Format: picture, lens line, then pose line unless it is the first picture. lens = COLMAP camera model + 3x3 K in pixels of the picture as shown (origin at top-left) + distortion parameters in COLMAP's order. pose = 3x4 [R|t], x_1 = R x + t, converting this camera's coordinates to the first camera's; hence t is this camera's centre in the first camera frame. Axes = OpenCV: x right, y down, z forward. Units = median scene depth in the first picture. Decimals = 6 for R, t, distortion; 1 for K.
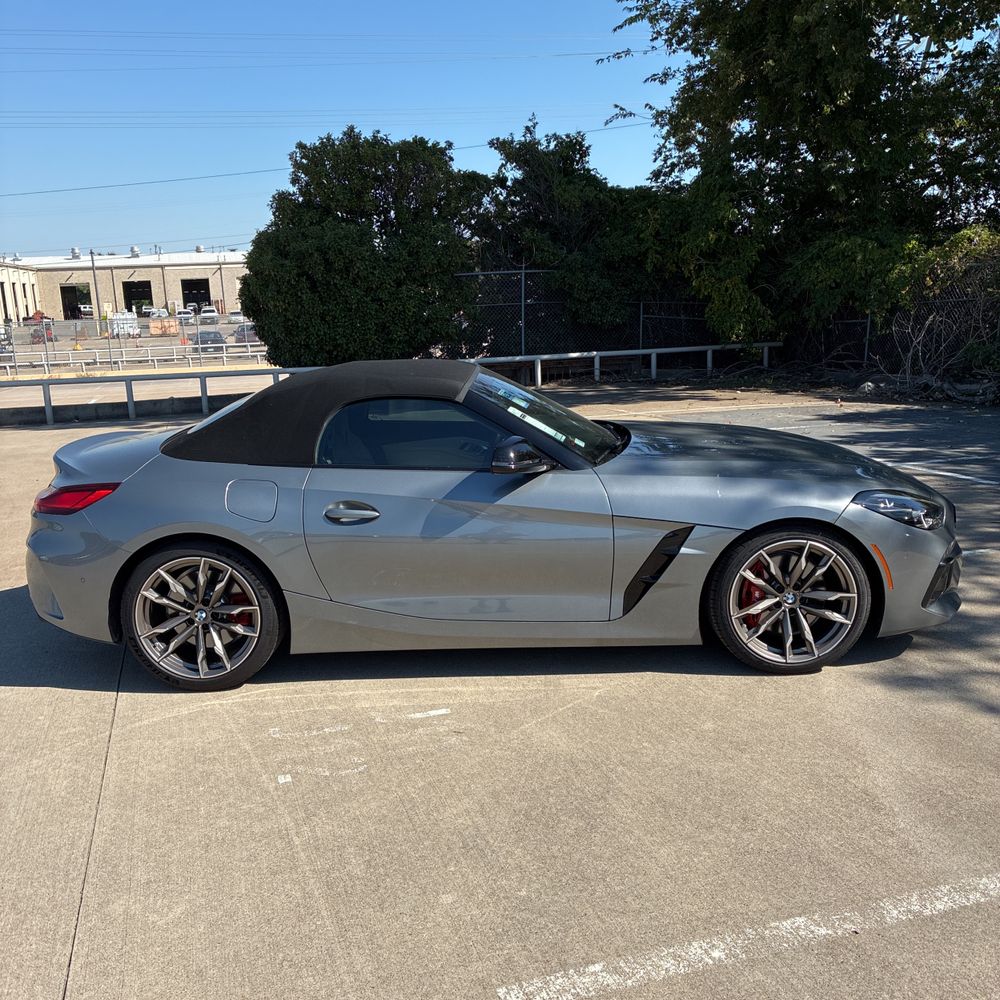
lens RADIAL K [[1023.8, 0, 503.3], [0, 1023.8, 488.7], [0, 0, 1]] dist [0.022735, 0.000000]
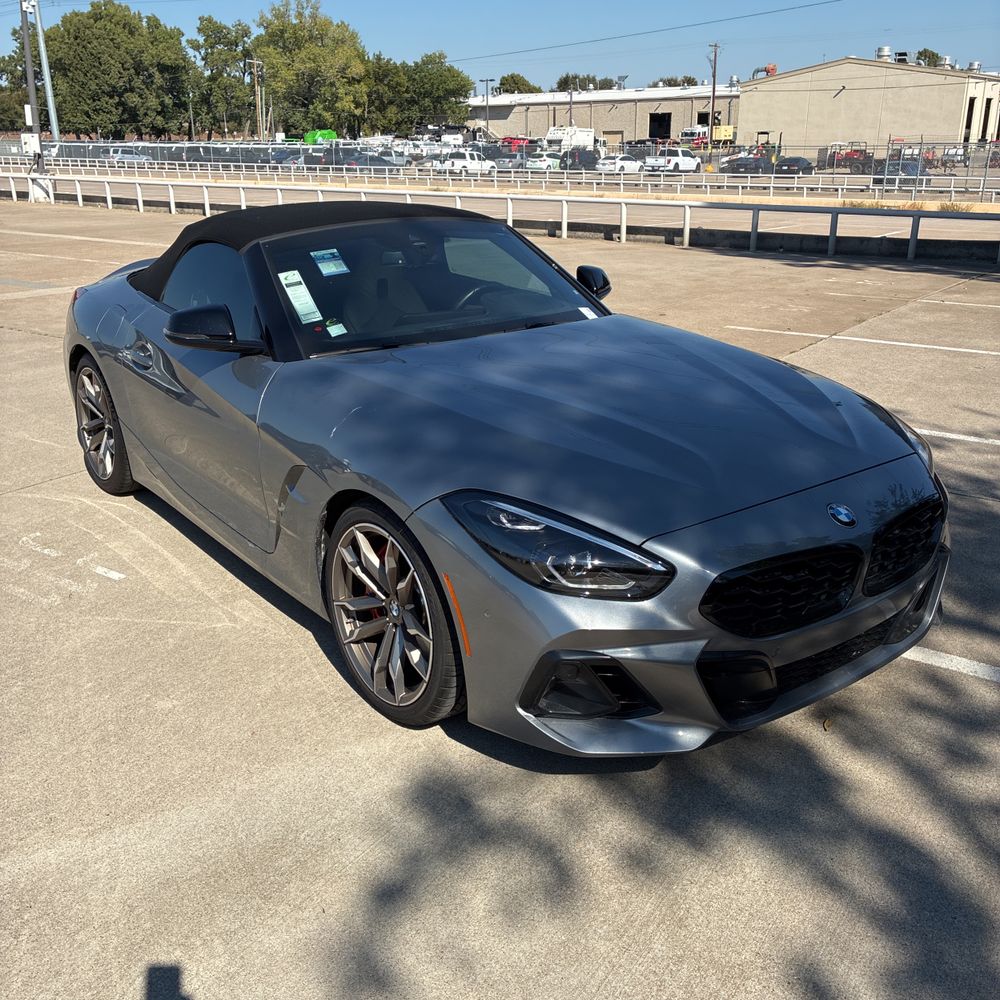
lens RADIAL K [[1023.8, 0, 485.4], [0, 1023.8, 500.1], [0, 0, 1]] dist [0.022735, 0.000000]
pose [[0.606175, 0.299062, -0.736962, 0.709065], [-0.167413, 0.953829, 0.249365, -0.125809], [0.777512, -0.027781, 0.628254, 0.560303]]
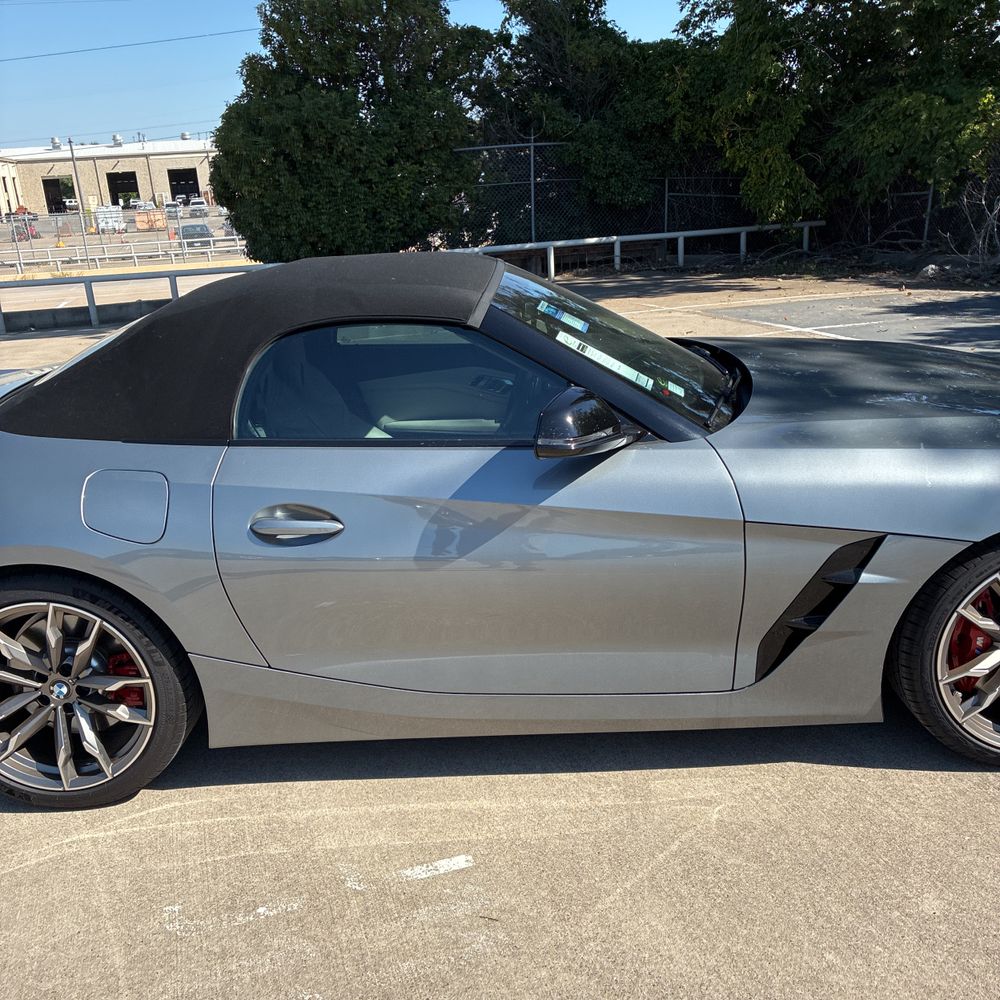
lens RADIAL K [[1023.8, 0, 493.6], [0, 1023.8, 498.7], [0, 0, 1]] dist [0.022735, 0.000000]
pose [[0.999701, -0.018979, -0.015423, -0.022588], [0.020618, 0.993246, 0.114184, -0.048628], [0.013152, -0.114468, 0.993340, 0.367597]]
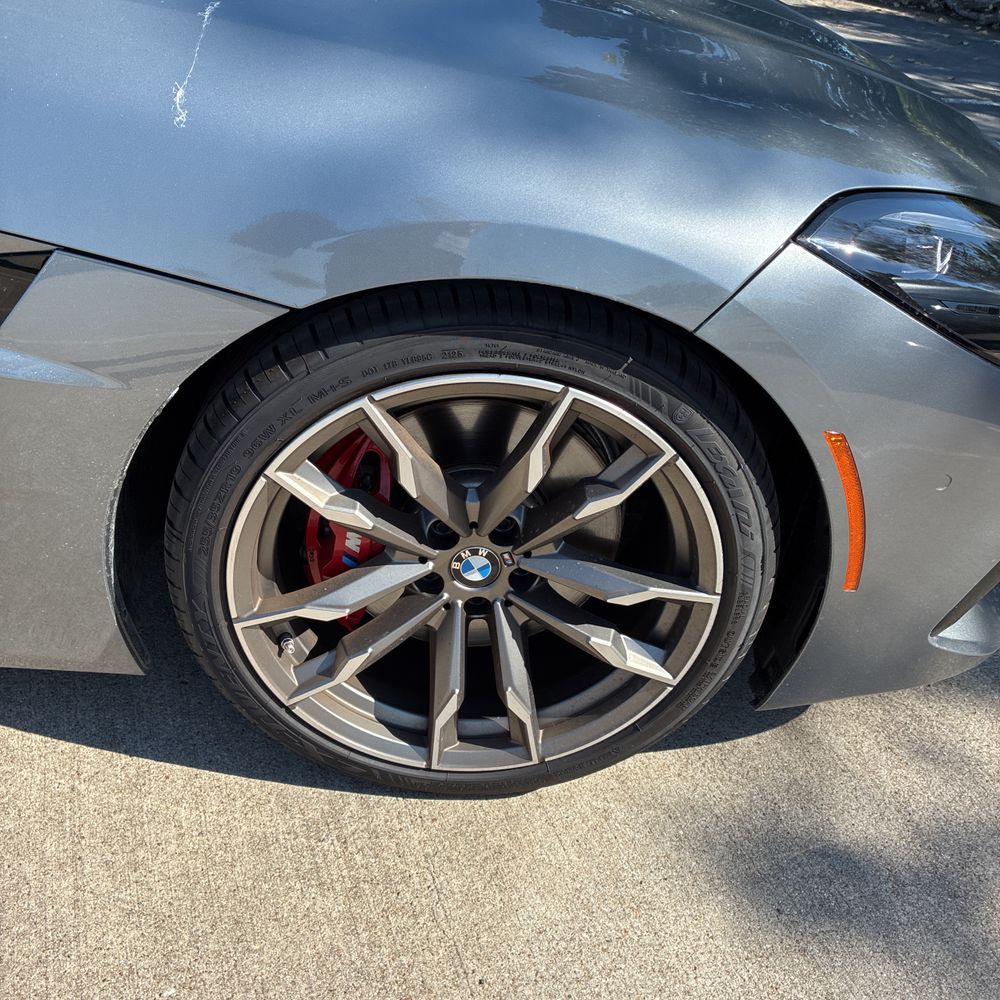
lens RADIAL K [[1023.8, 0, 486.7], [0, 1023.8, 497.3], [0, 0, 1]] dist [0.022735, 0.000000]
pose [[0.987520, 0.111746, 0.110981, 0.225044], [-0.146013, 0.913711, 0.379225, -0.009385], [-0.059028, -0.390697, 0.918625, 0.685458]]
